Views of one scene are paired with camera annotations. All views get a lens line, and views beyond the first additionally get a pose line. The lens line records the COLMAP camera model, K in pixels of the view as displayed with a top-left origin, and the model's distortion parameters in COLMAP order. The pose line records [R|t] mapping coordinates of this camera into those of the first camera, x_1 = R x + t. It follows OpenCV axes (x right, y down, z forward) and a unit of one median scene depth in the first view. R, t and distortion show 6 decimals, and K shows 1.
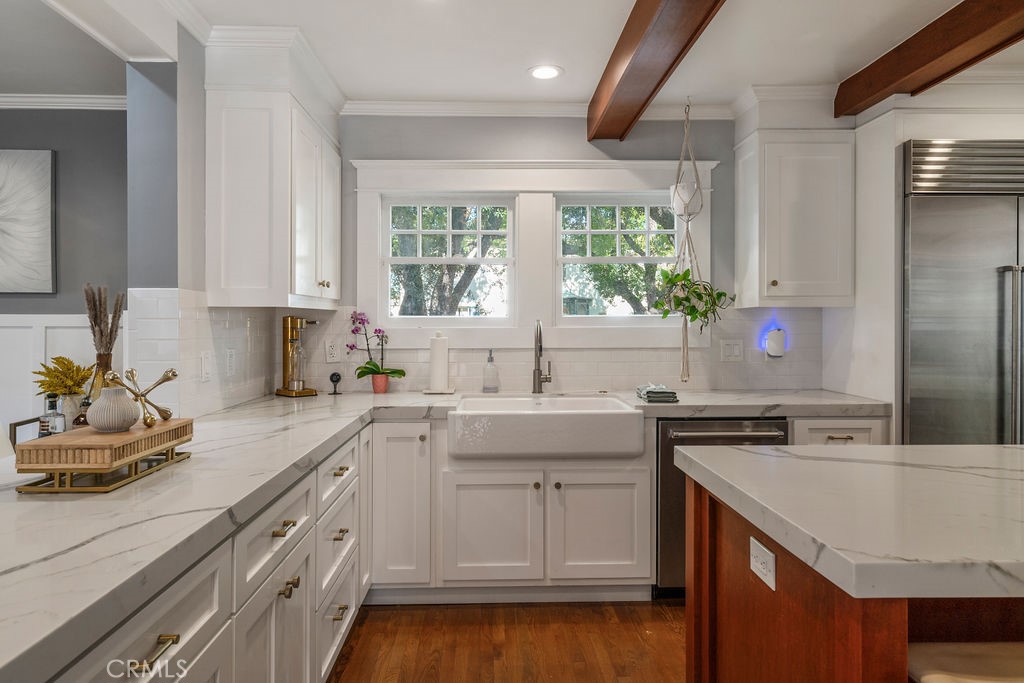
lens RADIAL K [[660.9, 0, 514.5], [0, 660.9, 324.4], [0, 0, 1]] dist [0.004418, 0.001952]
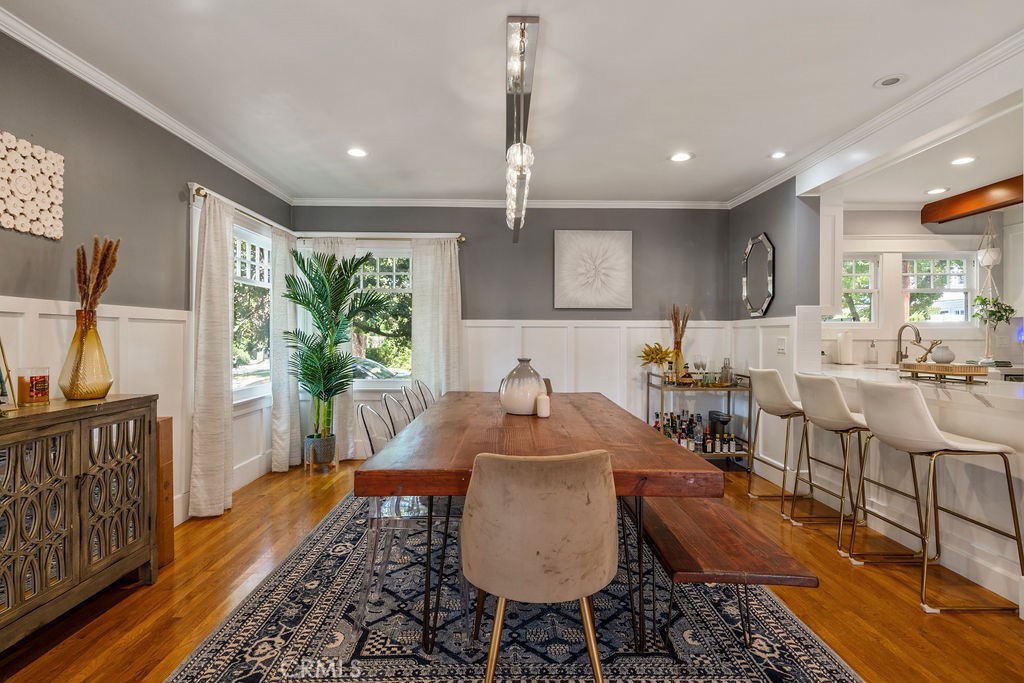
lens RADIAL K [[520.8, 0, 515.0], [0, 520.8, 332.7], [0, 0, 1]] dist [0.002718, 0.001066]
pose [[0.999872, 0.001483, -0.015960, -1.005812], [-0.001537, 0.999993, -0.003337, 0.024614], [0.015954, 0.003361, 0.999867, -0.448191]]
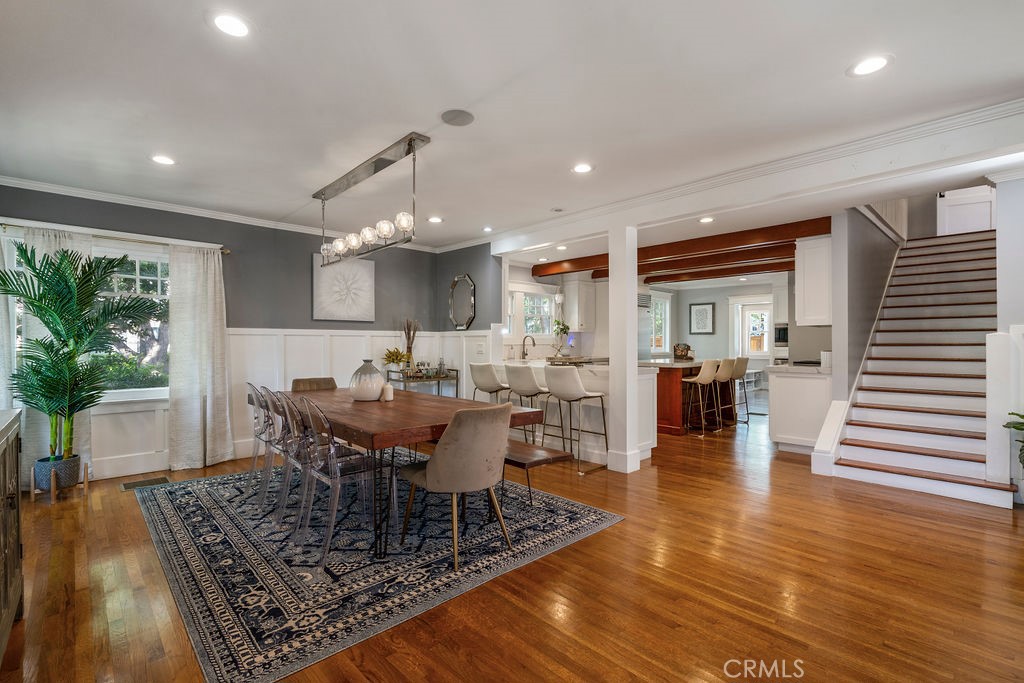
lens RADIAL K [[475.2, 0, 512.0], [0, 475.2, 341.5], [0, 0, 1]] dist [-0.001362, 0.000206]
pose [[0.744246, 0.000407, 0.667905, -1.473798], [-0.000339, 1.000000, -0.000231, 0.024135], [-0.667905, -0.000054, 0.744246, -0.589678]]
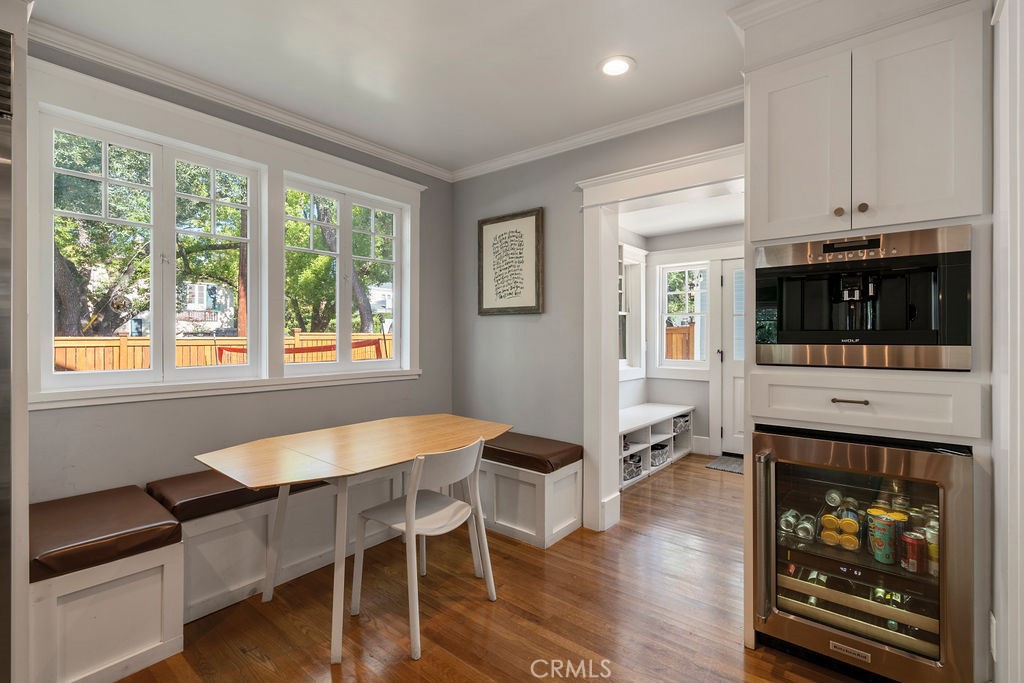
lens RADIAL K [[469.1, 0, 506.6], [0, 469.1, 337.0], [0, 0, 1]] dist [-0.000044, 0.000138]
pose [[0.665763, 0.001531, 0.746162, 0.876188], [-0.000792, 0.999999, -0.001345, 0.025034], [-0.746163, 0.000304, 0.665764, 0.284052]]
